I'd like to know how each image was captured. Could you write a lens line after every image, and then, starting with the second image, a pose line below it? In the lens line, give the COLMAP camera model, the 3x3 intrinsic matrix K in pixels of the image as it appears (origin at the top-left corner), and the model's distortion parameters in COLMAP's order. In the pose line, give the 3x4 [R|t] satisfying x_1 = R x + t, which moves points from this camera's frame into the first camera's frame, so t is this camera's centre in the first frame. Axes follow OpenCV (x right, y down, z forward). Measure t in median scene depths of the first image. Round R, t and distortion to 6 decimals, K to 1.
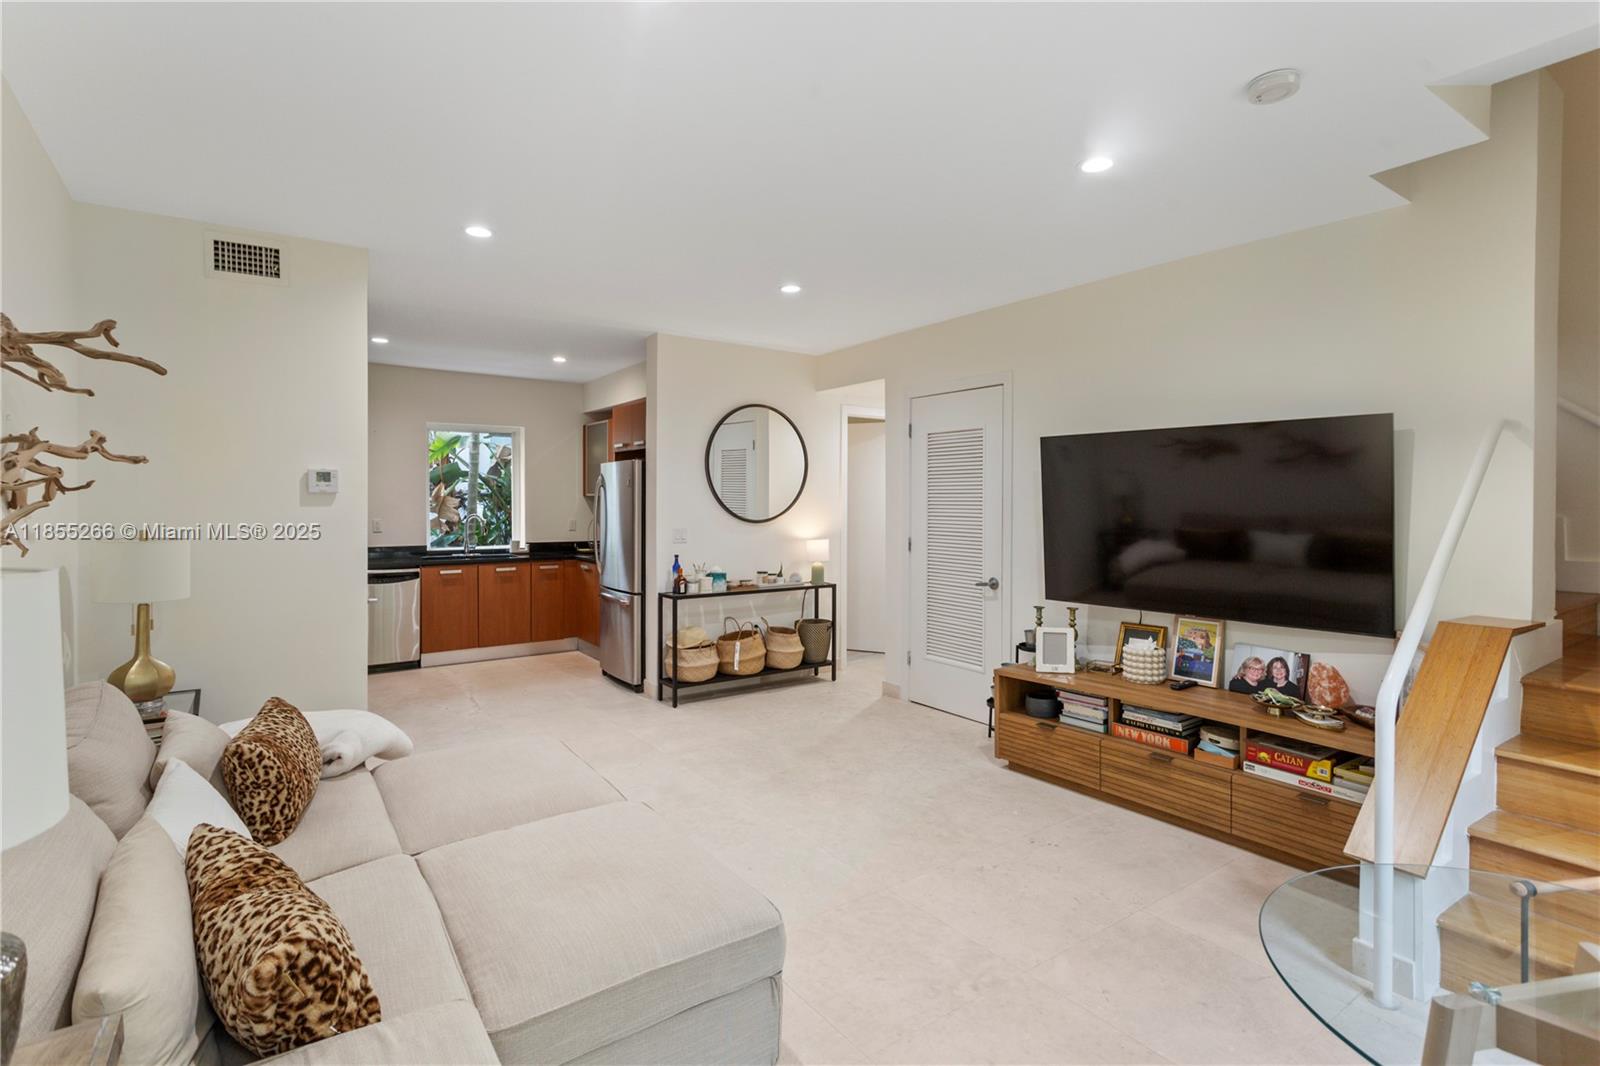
lens RADIAL K [[771.9, 0, 790.7], [0, 771.9, 507.7], [0, 0, 1]] dist [0.002721, 0.000690]
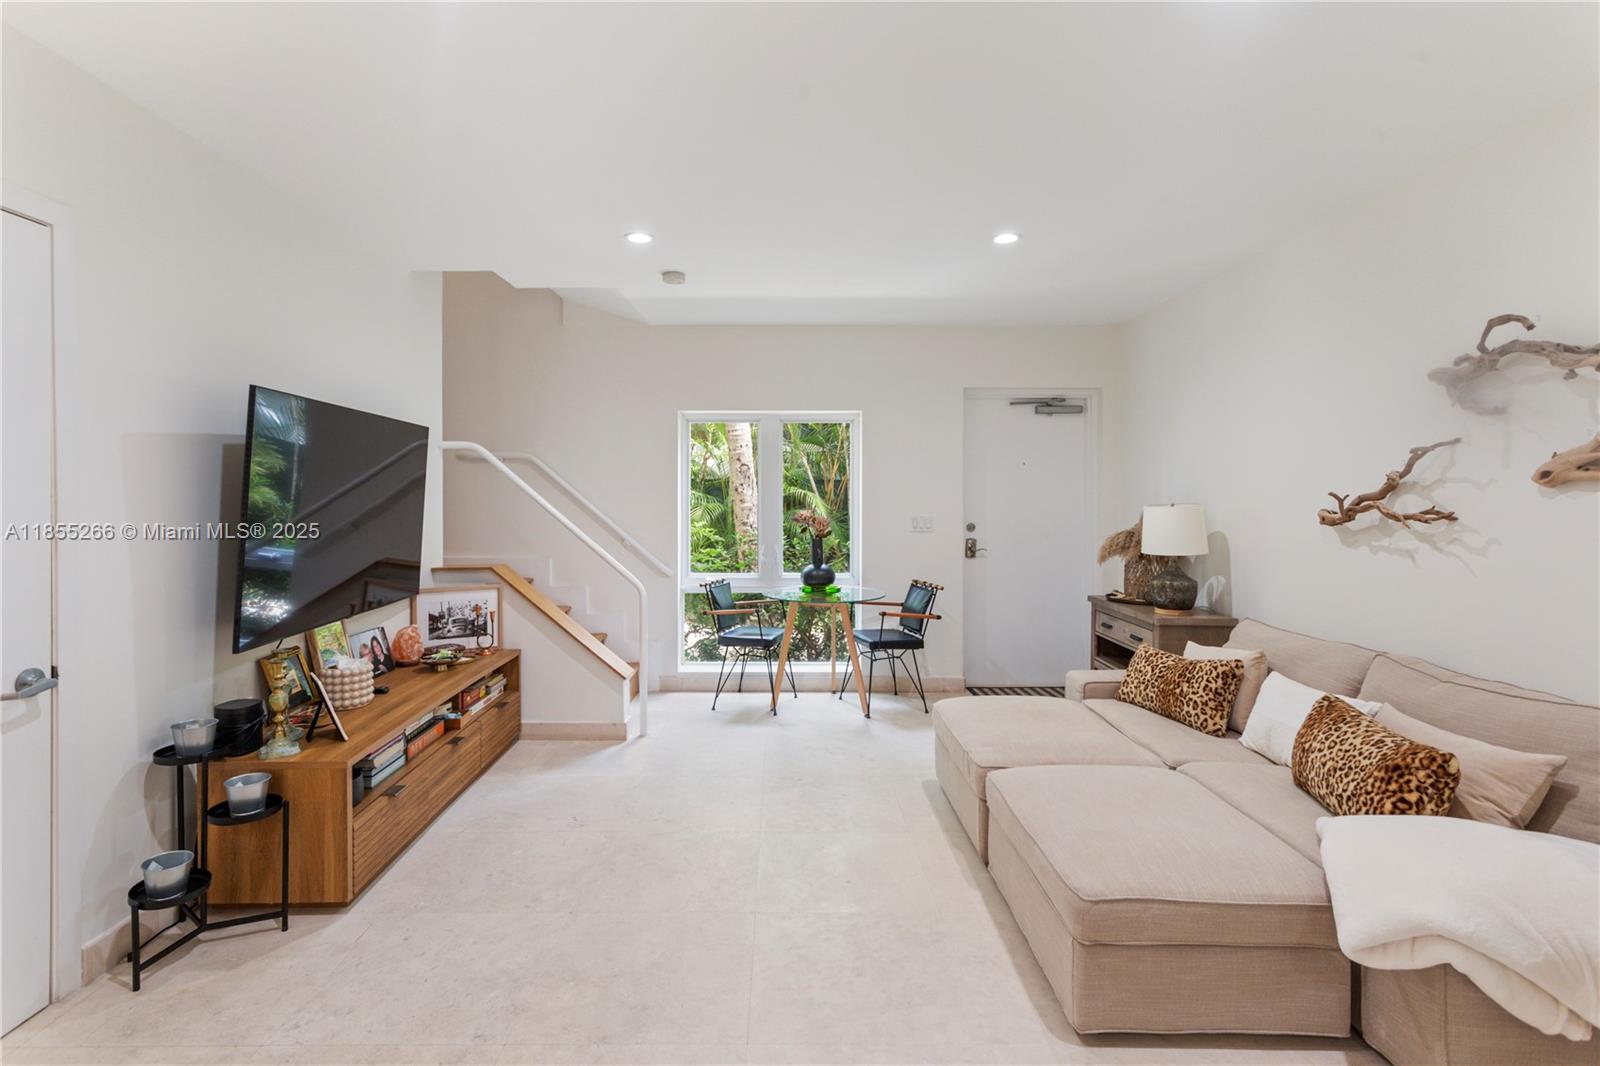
lens RADIAL K [[757.4, 0, 776.7], [0, 757.4, 498.5], [0, 0, 1]] dist [0.000678, 0.000120]
pose [[-0.815764, -0.003517, 0.578374, -0.263172], [0.003298, 0.999937, 0.010733, -0.005038], [-0.578376, 0.010664, -0.815701, 0.923119]]
